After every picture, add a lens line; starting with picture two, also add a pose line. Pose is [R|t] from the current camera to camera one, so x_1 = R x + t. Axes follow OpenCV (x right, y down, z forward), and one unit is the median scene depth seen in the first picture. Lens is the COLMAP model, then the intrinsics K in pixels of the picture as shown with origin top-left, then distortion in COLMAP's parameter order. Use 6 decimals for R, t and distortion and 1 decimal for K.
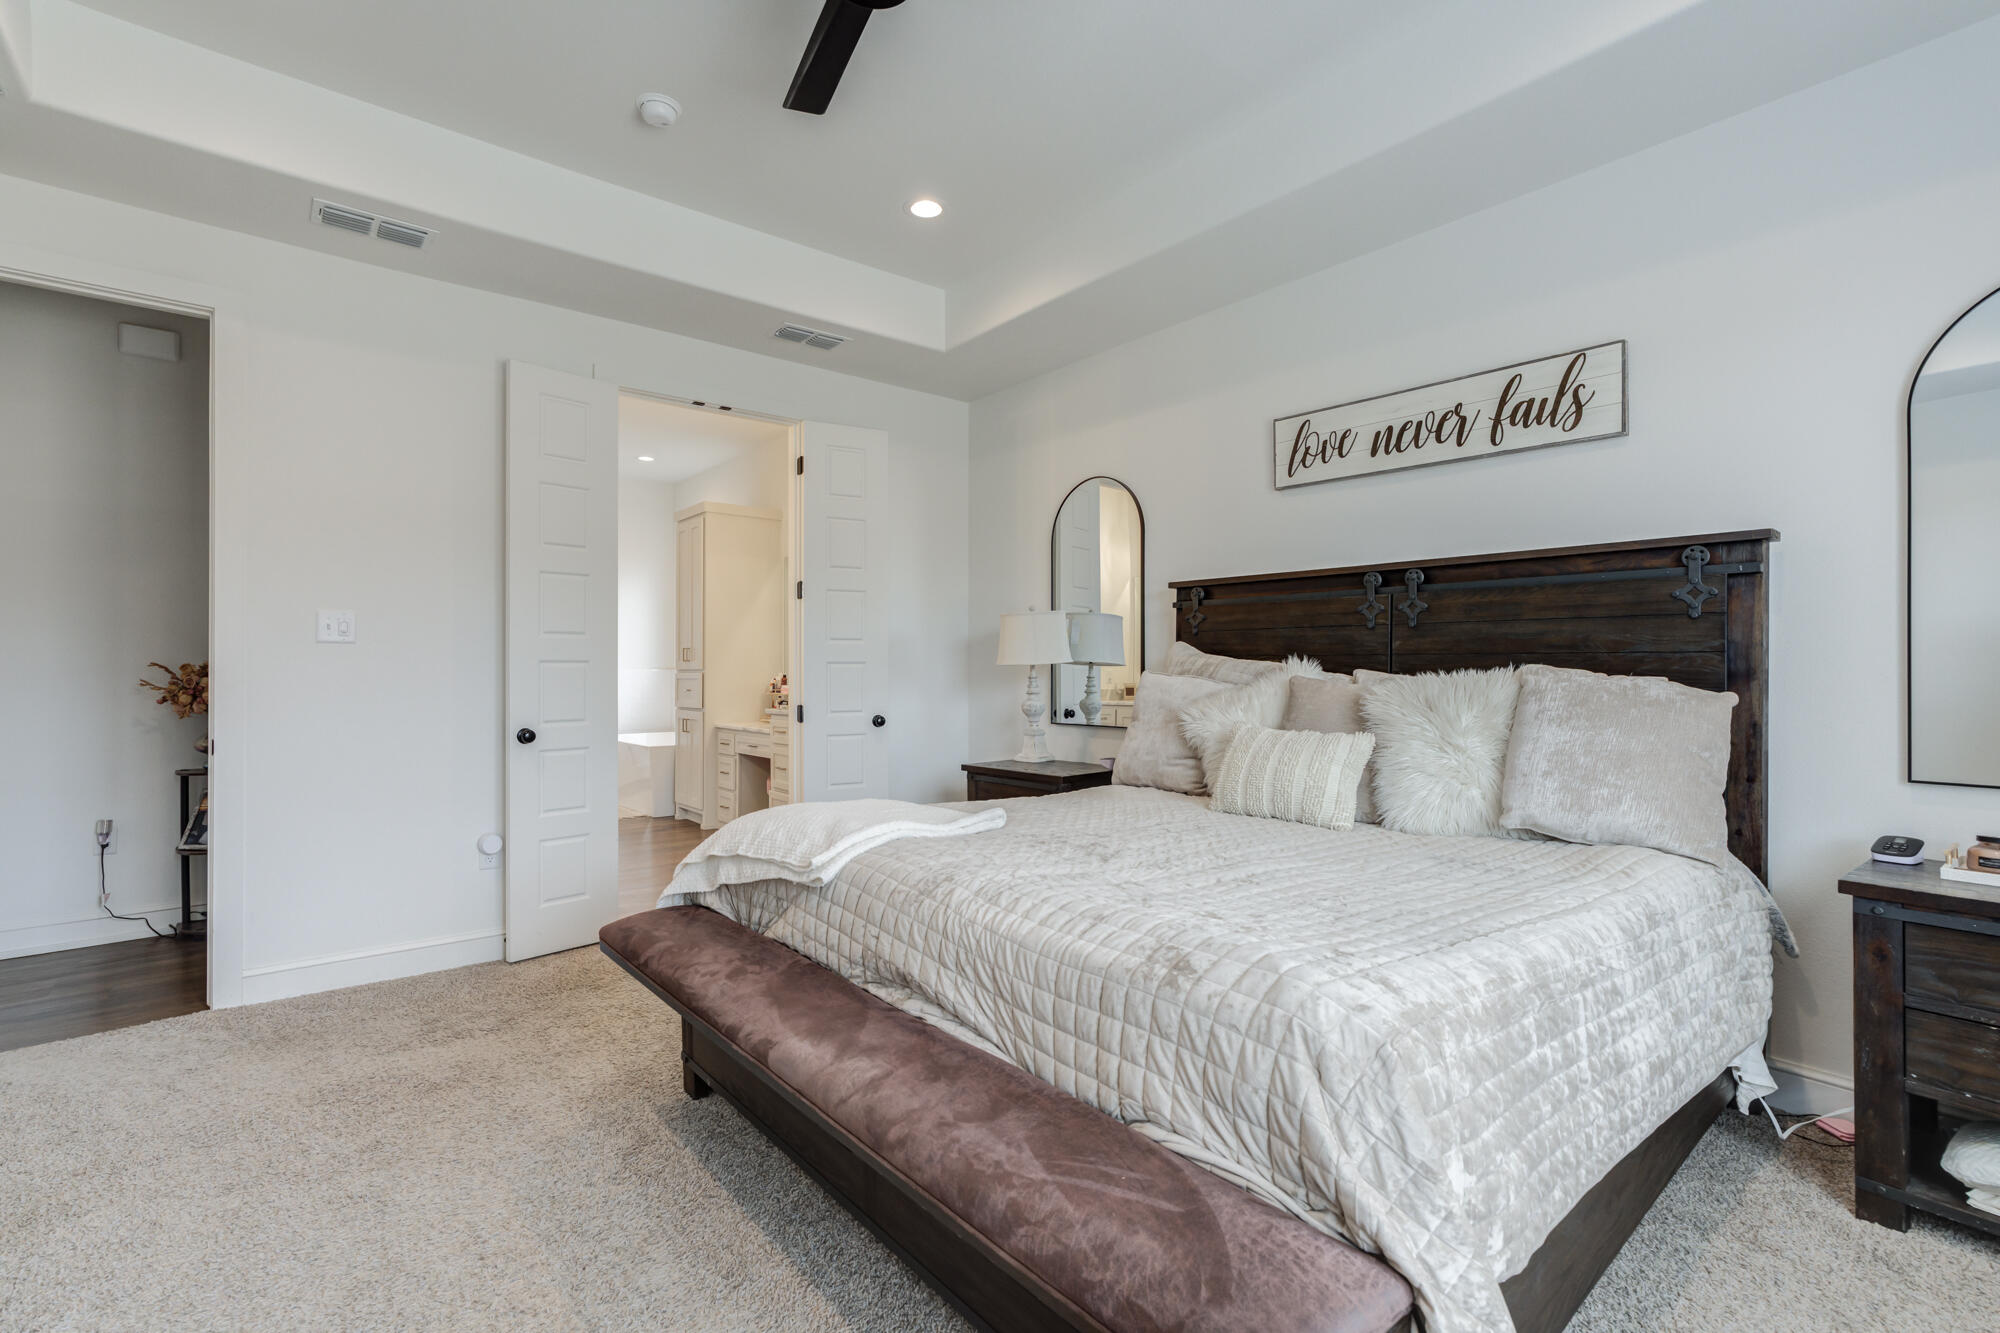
lens RADIAL K [[895.5, 0, 995.9], [0, 895.5, 670.9], [0, 0, 1]] dist [-0.053058, 0.015425]
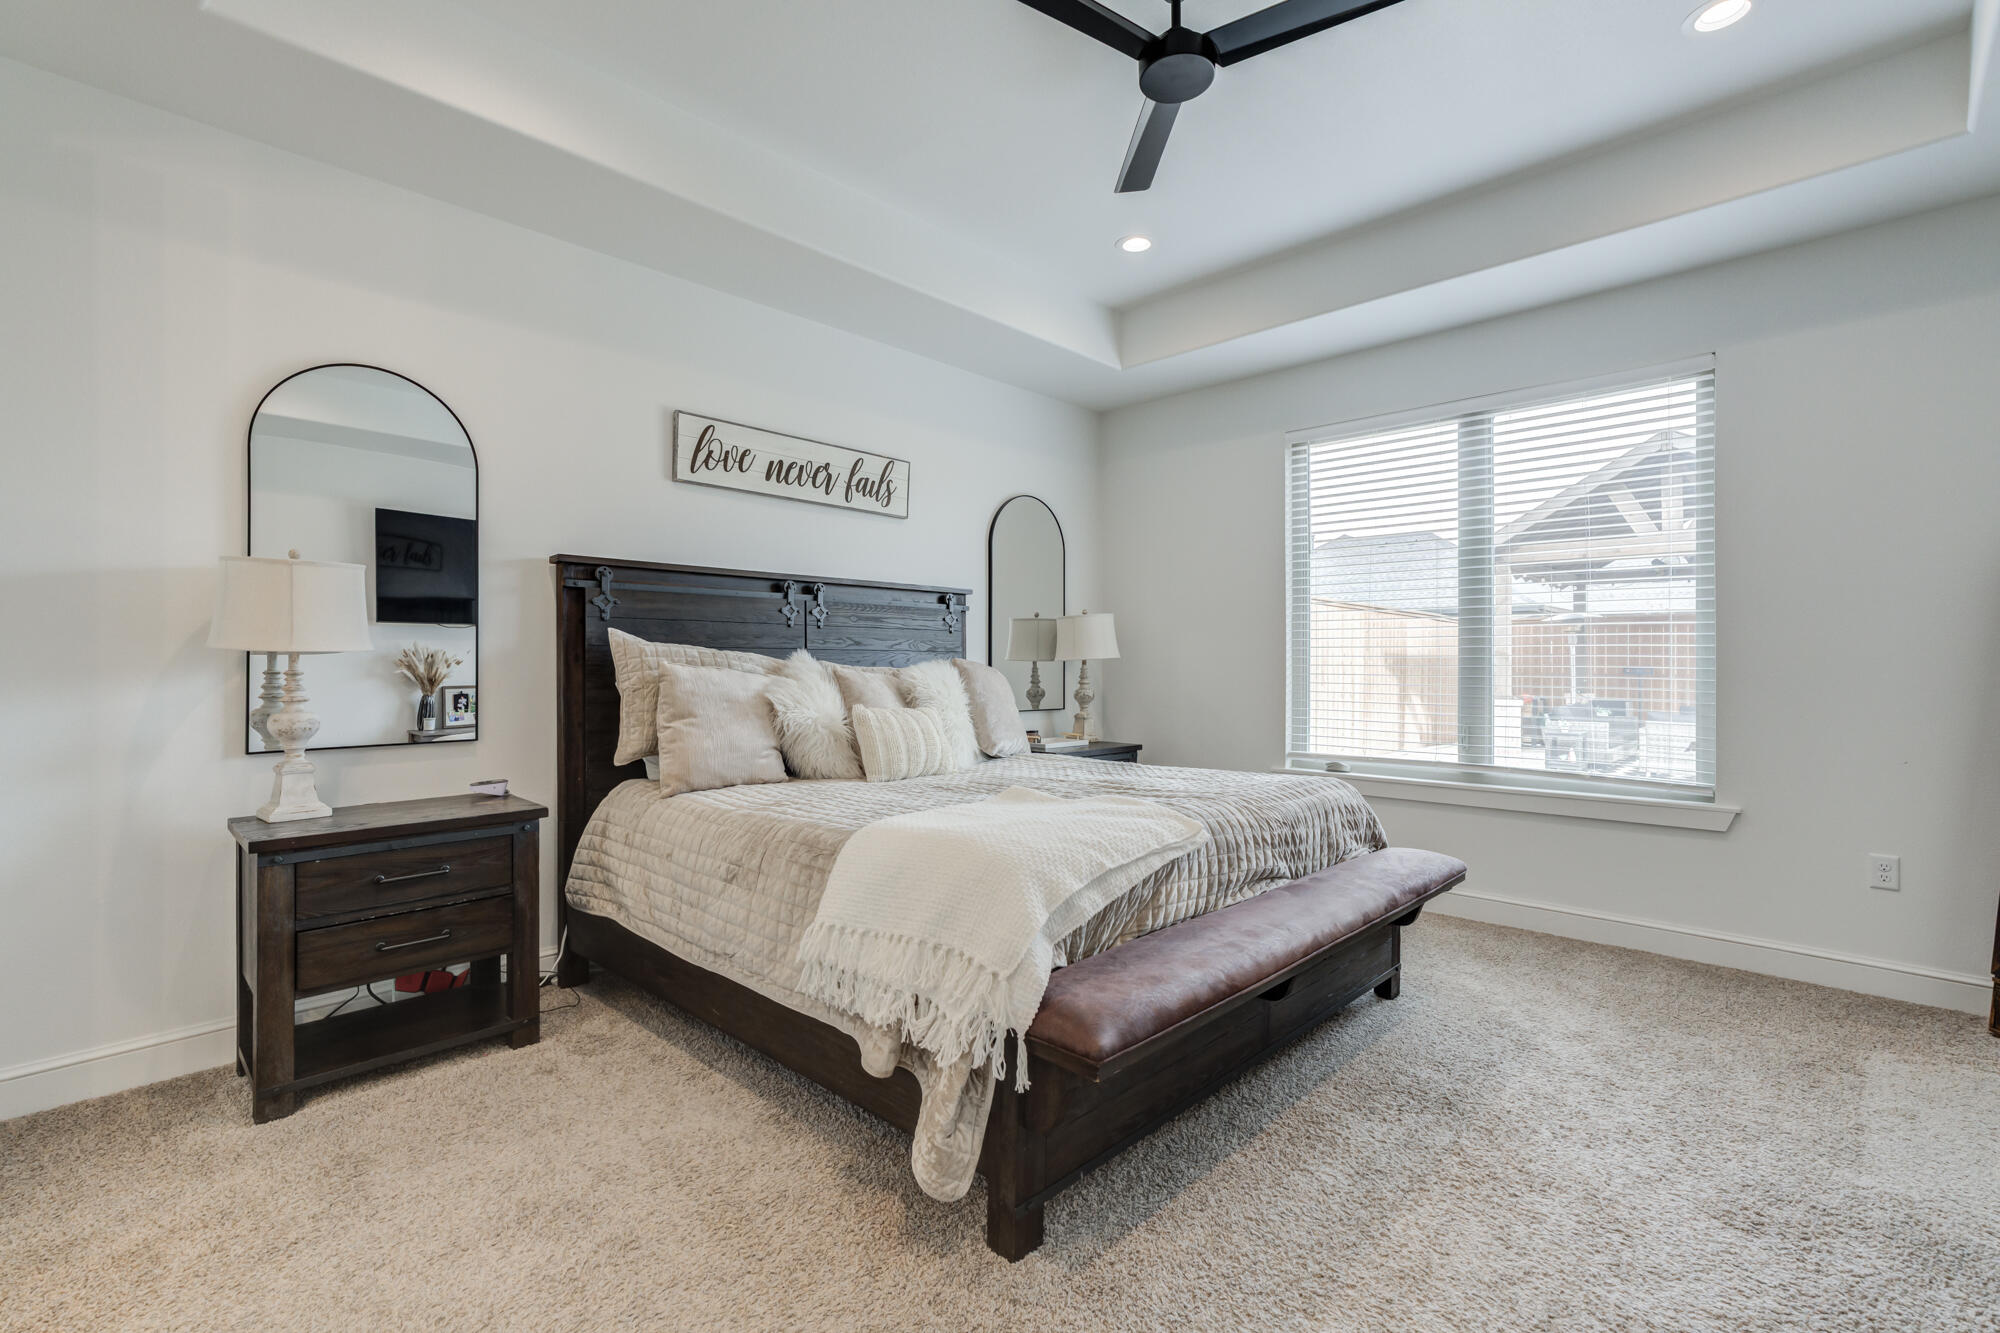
lens RADIAL K [[895.5, 0, 978.5], [0, 895.5, 655.5], [0, 0, 1]] dist [-0.053058, 0.015425]
pose [[-0.110735, 0.002847, 0.993846, -0.803862], [-0.006389, 0.999973, -0.003577, -0.006575], [-0.993829, -0.006746, -0.110713, 0.869959]]
